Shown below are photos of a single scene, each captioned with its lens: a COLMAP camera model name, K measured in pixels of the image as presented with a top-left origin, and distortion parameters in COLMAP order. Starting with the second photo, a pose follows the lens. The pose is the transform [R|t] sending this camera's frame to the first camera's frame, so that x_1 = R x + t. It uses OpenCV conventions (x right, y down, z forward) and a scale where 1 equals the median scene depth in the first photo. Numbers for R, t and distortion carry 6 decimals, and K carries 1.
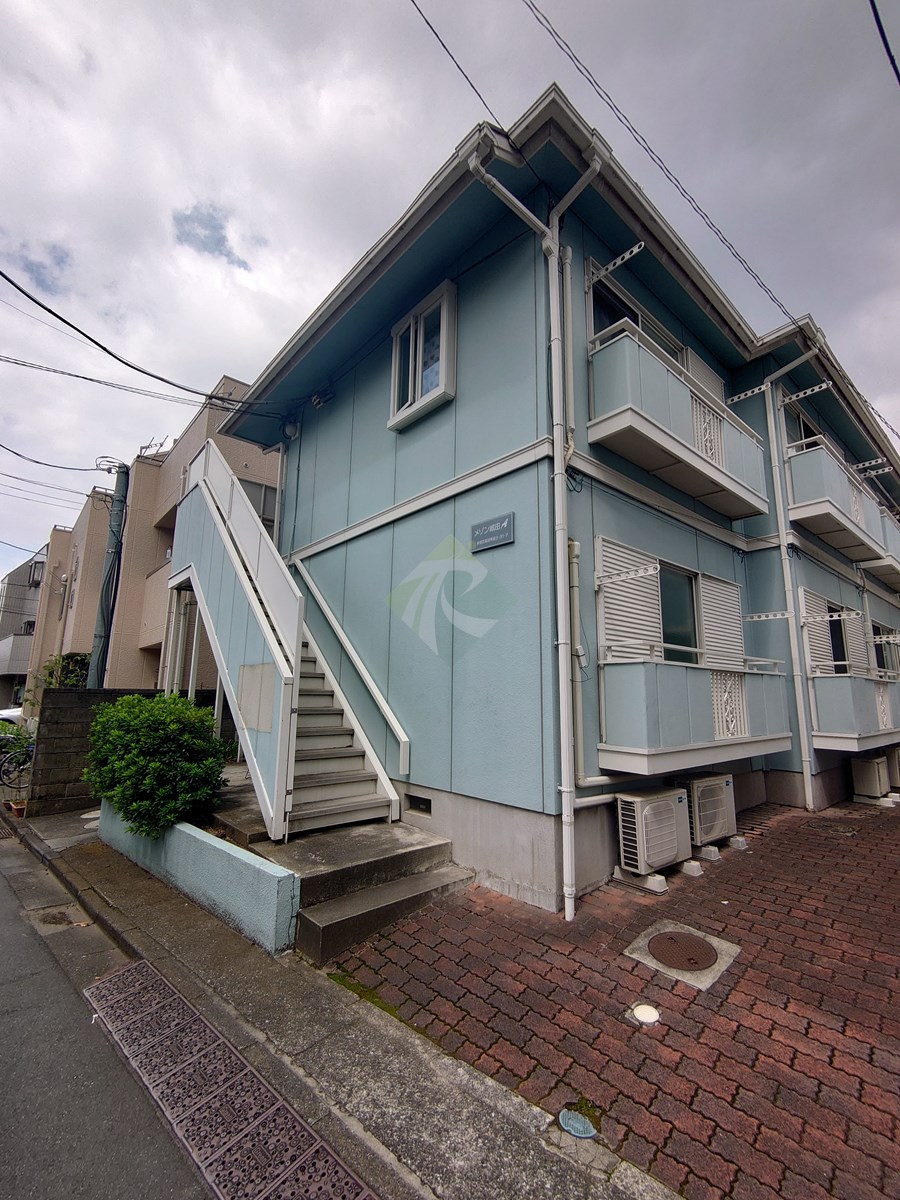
lens RADIAL K [[513.7, 0, 449.9], [0, 513.7, 601.0], [0, 0, 1]] dist [-0.005333, -0.000707]
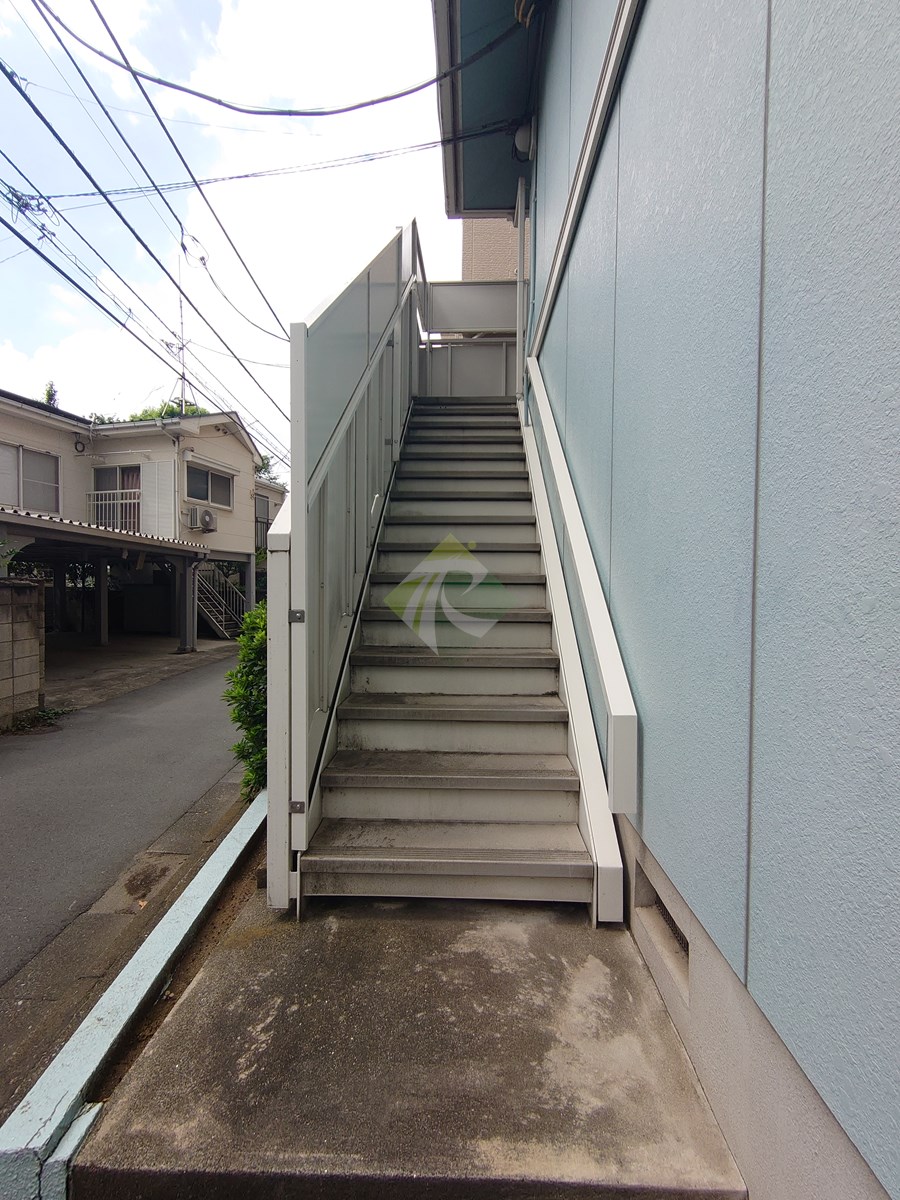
lens RADIAL K [[513.7, 0, 446.9], [0, 513.7, 597.3], [0, 0, 1]] dist [-0.005333, -0.000707]
pose [[0.732869, 0.003692, -0.680359, 0.059650], [0.124544, 0.982360, 0.139487, 0.159830], [0.668873, -0.186961, 0.719482, 0.806217]]
